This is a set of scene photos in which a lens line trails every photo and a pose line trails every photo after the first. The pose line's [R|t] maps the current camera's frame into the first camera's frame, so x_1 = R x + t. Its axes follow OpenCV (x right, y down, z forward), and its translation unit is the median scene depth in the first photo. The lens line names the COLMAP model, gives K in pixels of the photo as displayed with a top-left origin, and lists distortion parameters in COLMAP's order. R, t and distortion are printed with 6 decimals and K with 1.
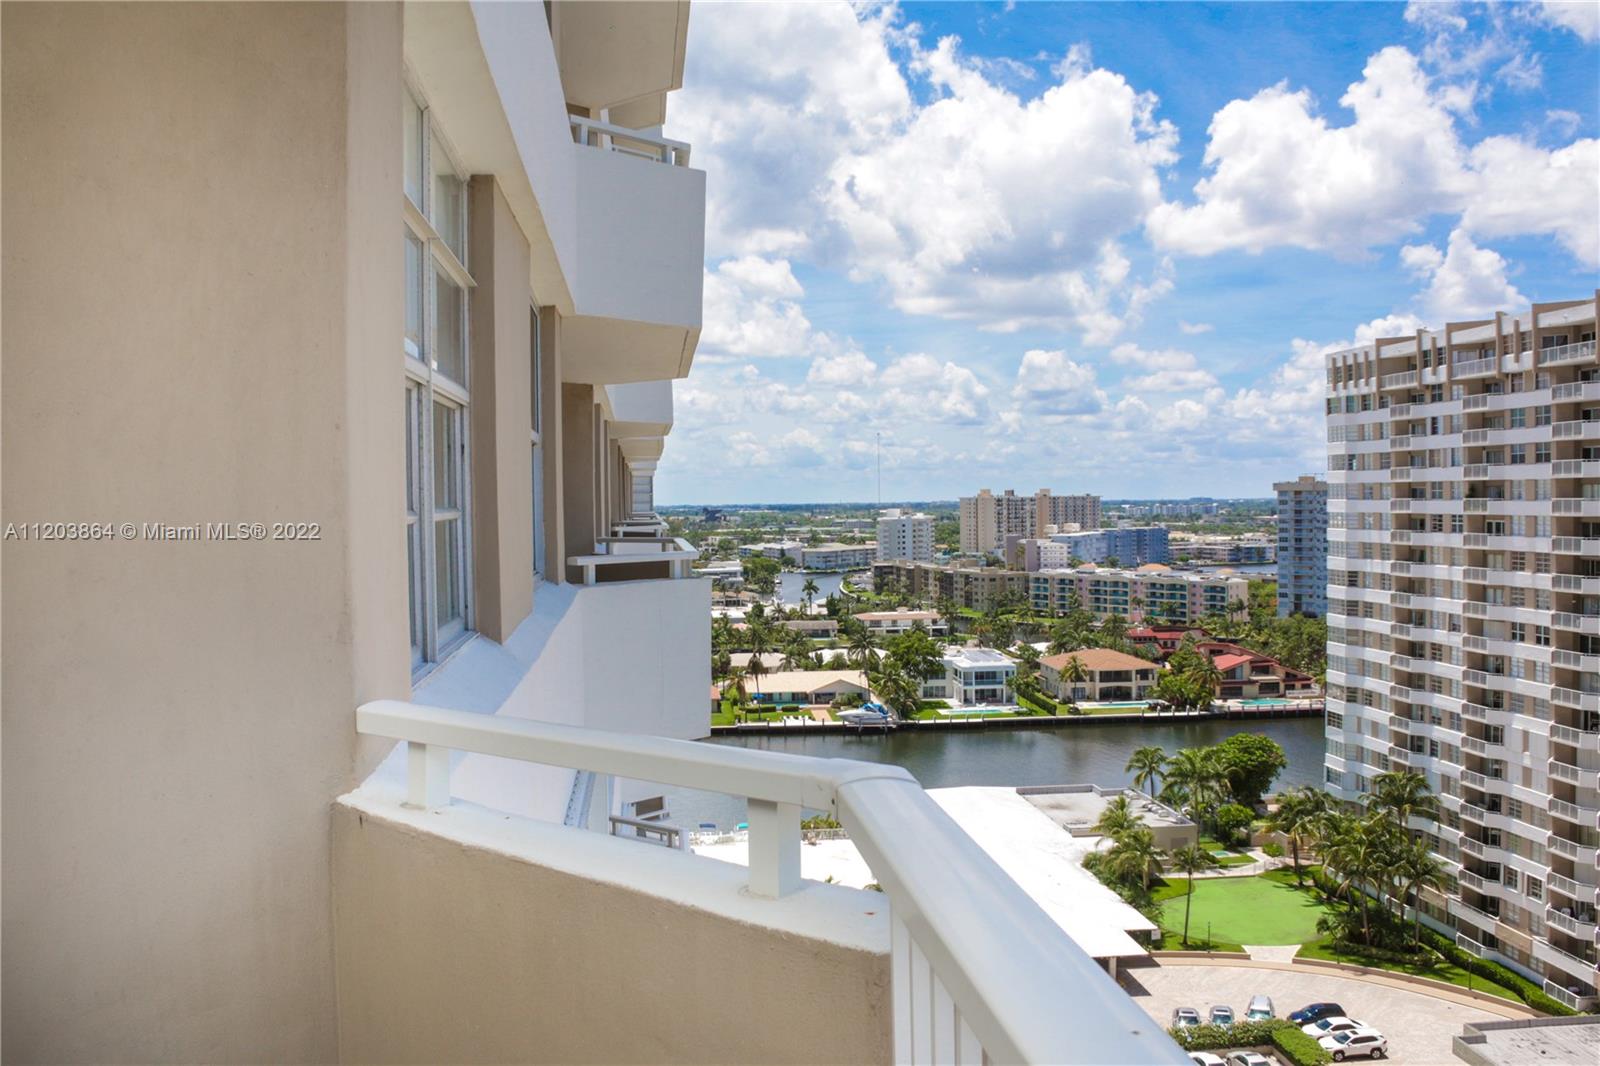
lens RADIAL K [[1343.8, 0, 797.6], [0, 1343.8, 533.4], [0, 0, 1]] dist [-0.000938, -0.000430]
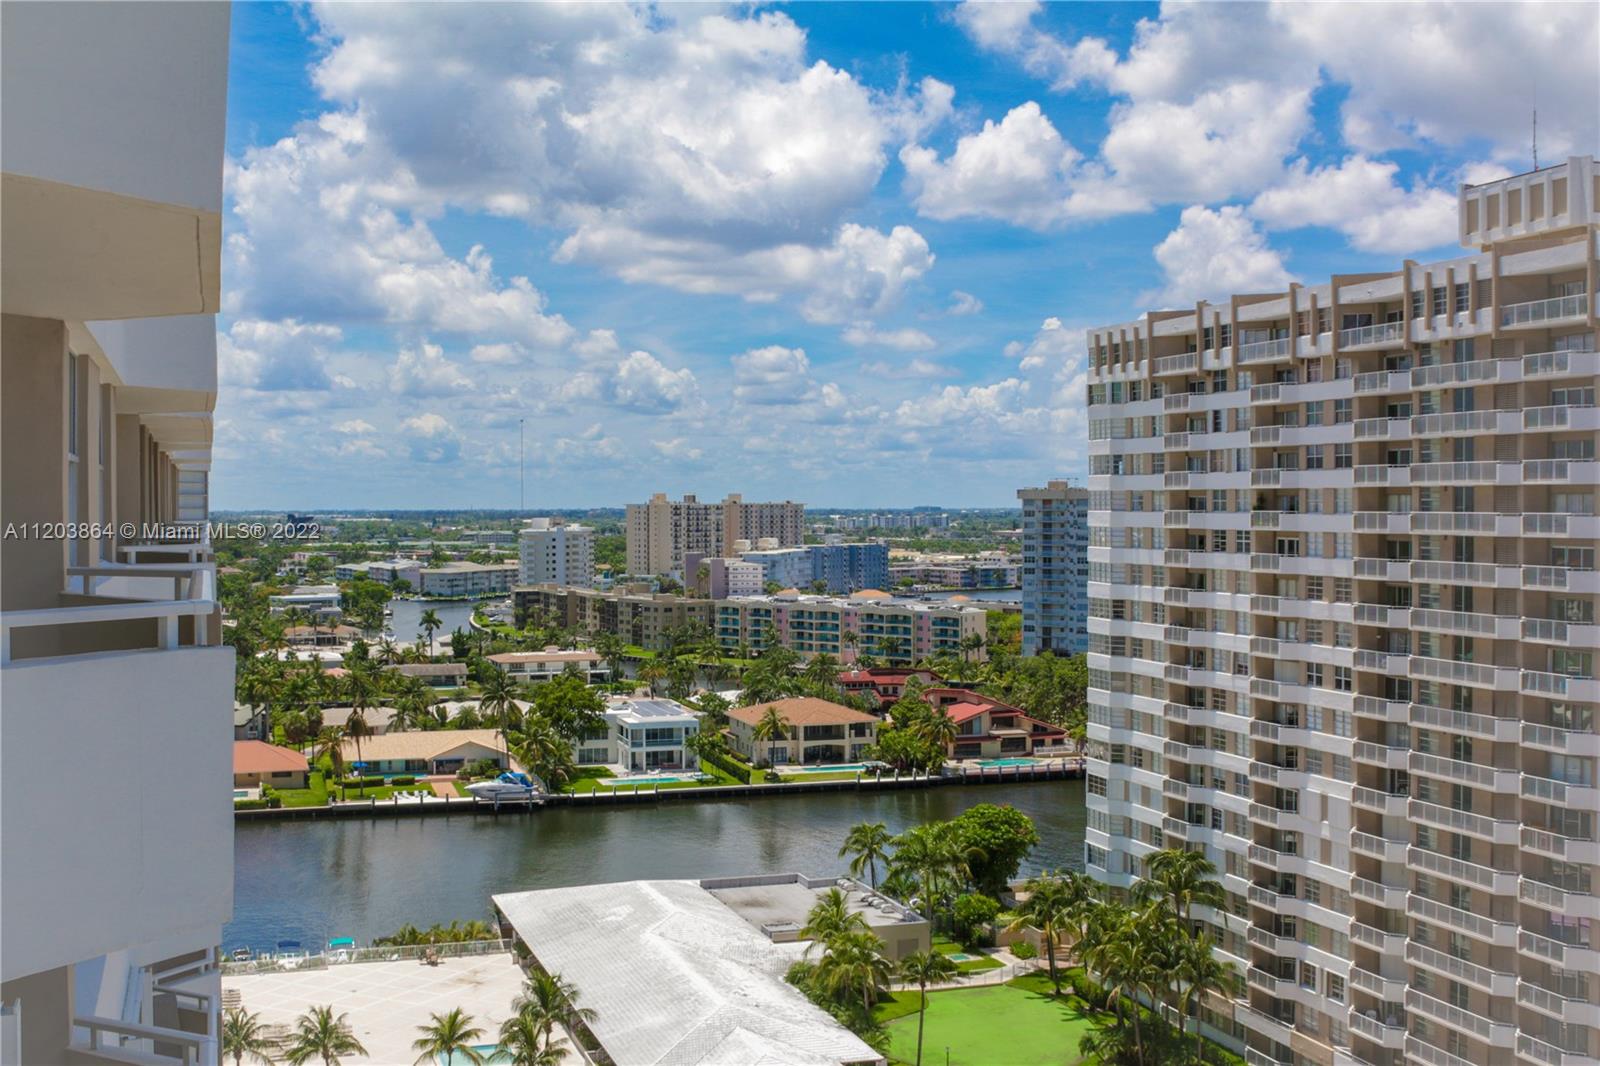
lens RADIAL K [[1821.0, 0, 820.8], [0, 1821.0, 514.6], [0, 0, 1]] dist [-0.090718, 0.000000]
pose [[0.975524, 0.007480, 0.219768, -0.000669], [-0.002888, 0.999771, -0.021205, 0.000926], [-0.219876, 0.020051, 0.975322, -0.033829]]
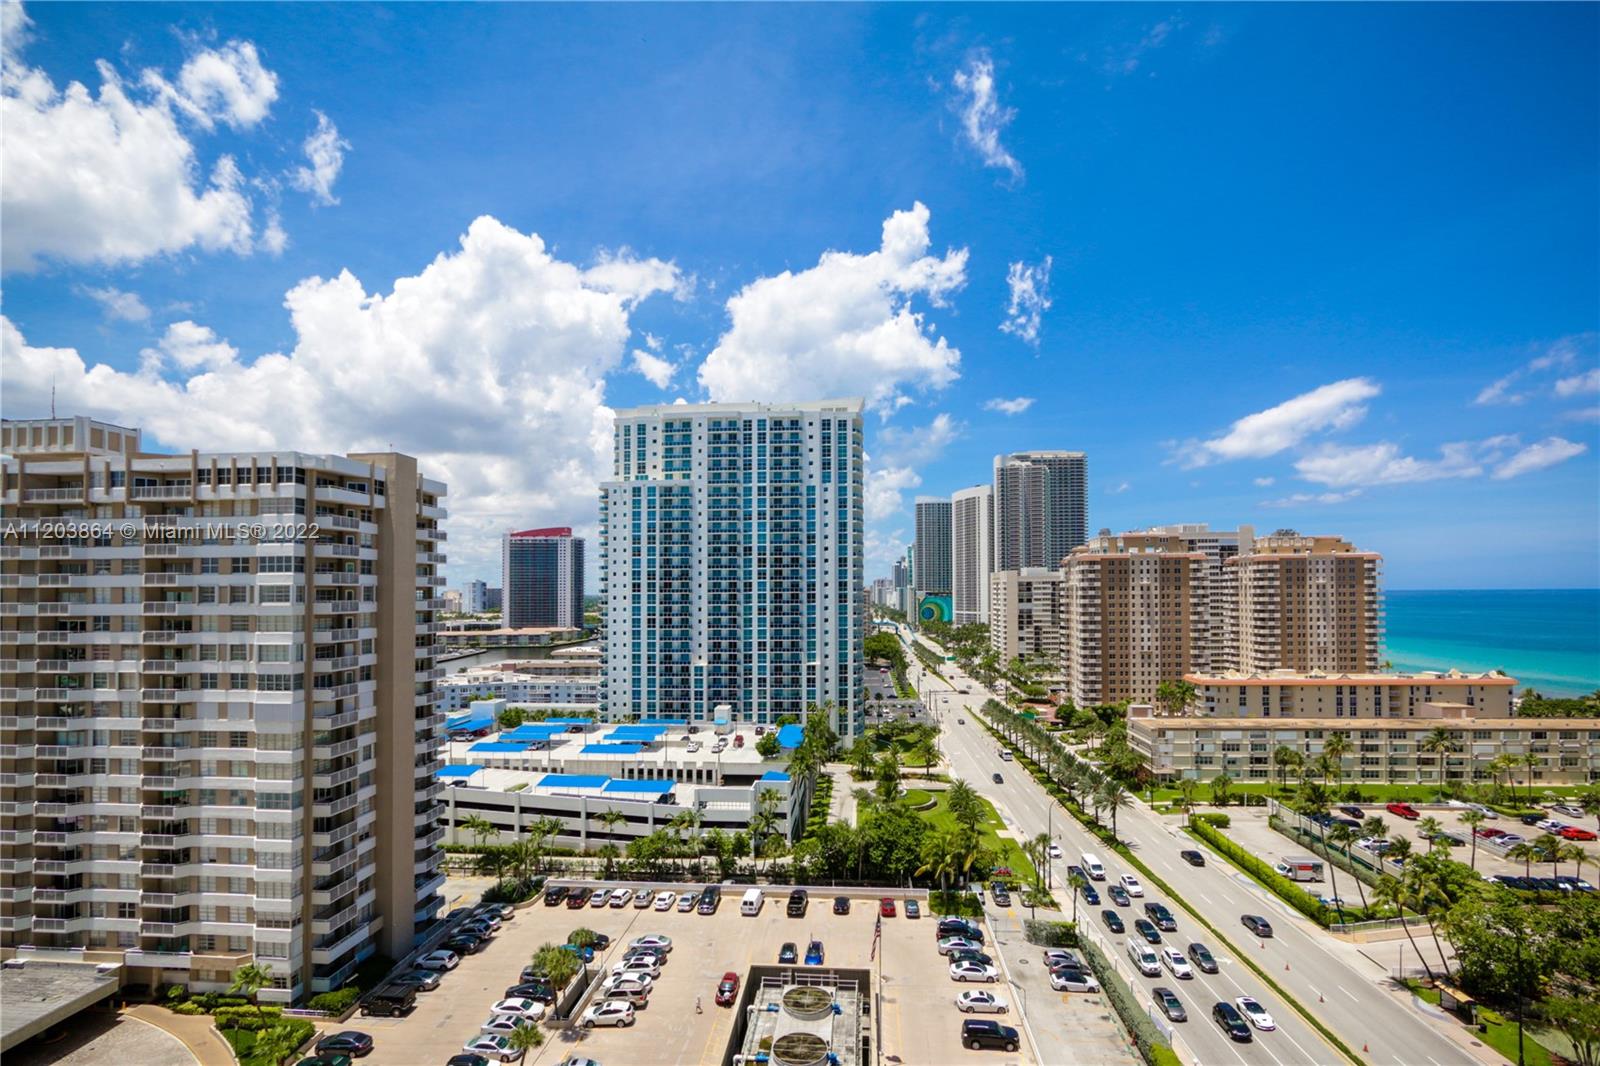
lens RADIAL K [[773.8, 0, 759.3], [0, 773.8, 572.6], [0, 0, 1]] dist [-0.000627, 0.000103]
pose [[0.232858, 0.035221, 0.971873, -0.135304], [0.027952, 0.998689, -0.042890, -0.025332], [-0.972109, 0.037153, 0.231568, 1.115220]]
